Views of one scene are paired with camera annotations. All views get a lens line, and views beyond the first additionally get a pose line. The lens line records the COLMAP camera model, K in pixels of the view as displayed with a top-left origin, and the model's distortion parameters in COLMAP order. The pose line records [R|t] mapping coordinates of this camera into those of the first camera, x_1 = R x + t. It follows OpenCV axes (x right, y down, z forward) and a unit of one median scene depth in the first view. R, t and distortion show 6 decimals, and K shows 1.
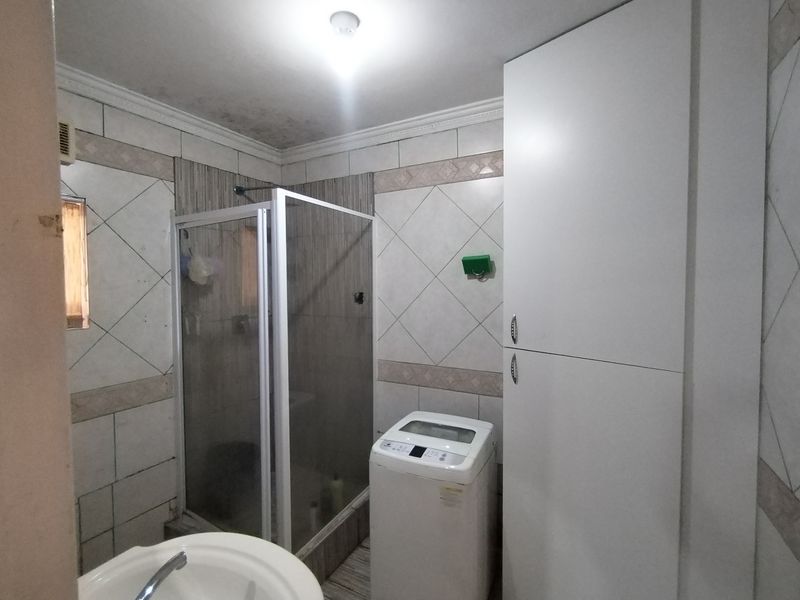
lens RADIAL K [[381.9, 0, 402.7], [0, 381.9, 295.0], [0, 0, 1]] dist [-0.001905, -0.000927]
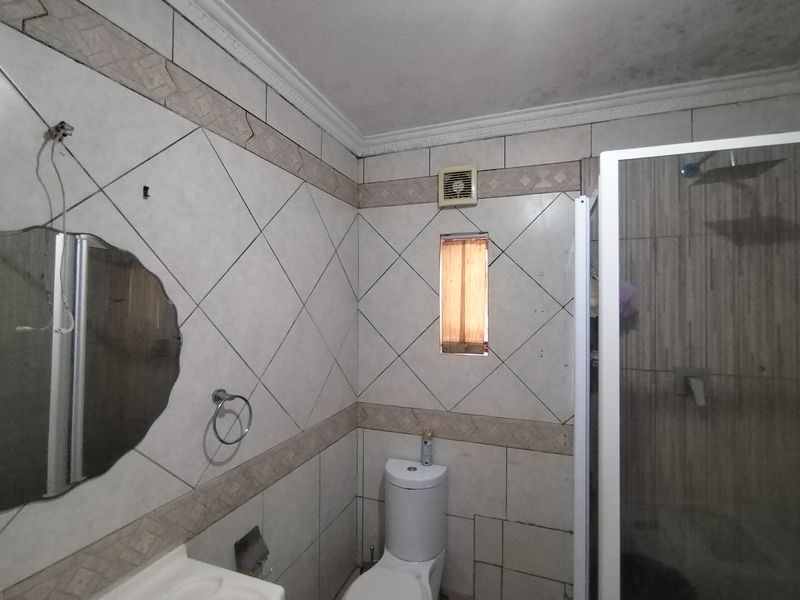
lens RADIAL K [[395.7, 0, 400.0], [0, 395.7, 300.0], [0, 0, 1]] dist [-0.000780, -0.000314]
pose [[0.118676, -0.017384, -0.992781, 0.212704], [-0.047764, 0.998589, -0.023195, -0.026219], [0.991784, 0.050172, 0.117678, 0.593828]]
